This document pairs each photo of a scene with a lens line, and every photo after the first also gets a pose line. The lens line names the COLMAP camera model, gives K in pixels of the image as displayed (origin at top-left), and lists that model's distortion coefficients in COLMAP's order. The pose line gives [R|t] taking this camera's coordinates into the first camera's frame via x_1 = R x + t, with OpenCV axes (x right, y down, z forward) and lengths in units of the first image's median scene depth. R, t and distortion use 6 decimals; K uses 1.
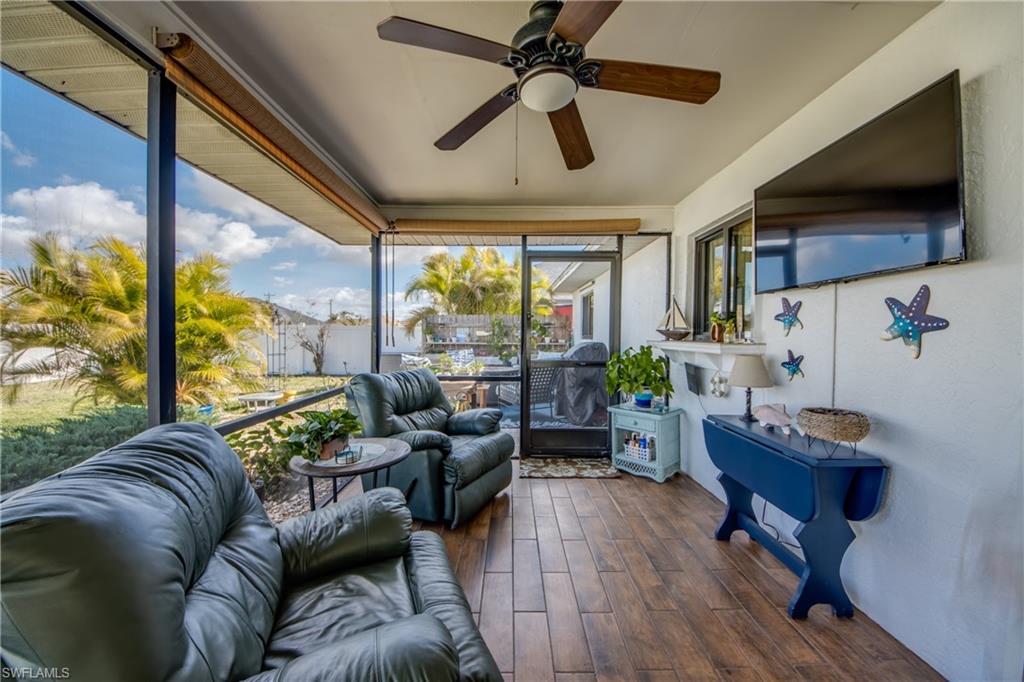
lens RADIAL K [[381.9, 0, 513.5], [0, 381.9, 341.0], [0, 0, 1]] dist [0.029378, -0.022195]
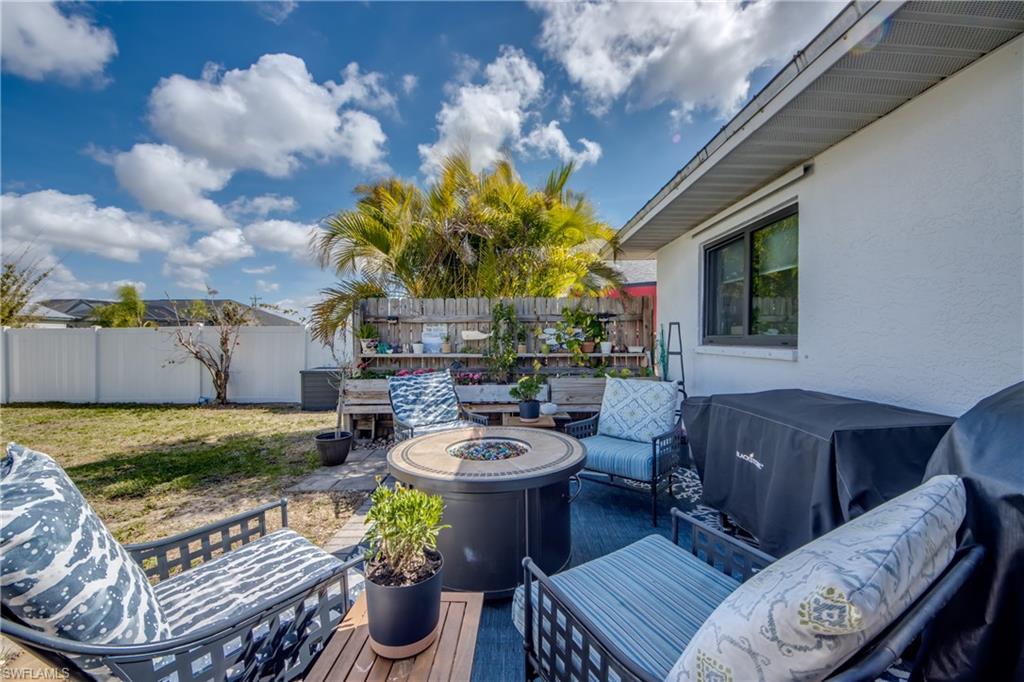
lens RADIAL K [[381.9, 0, 513.5], [0, 381.9, 341.0], [0, 0, 1]] dist [0.029378, -0.022195]
pose [[0.999941, -0.009049, 0.005958, -0.033262], [0.009129, 0.999867, -0.013549, -0.005130], [-0.005835, 0.013602, 0.999890, 0.500993]]
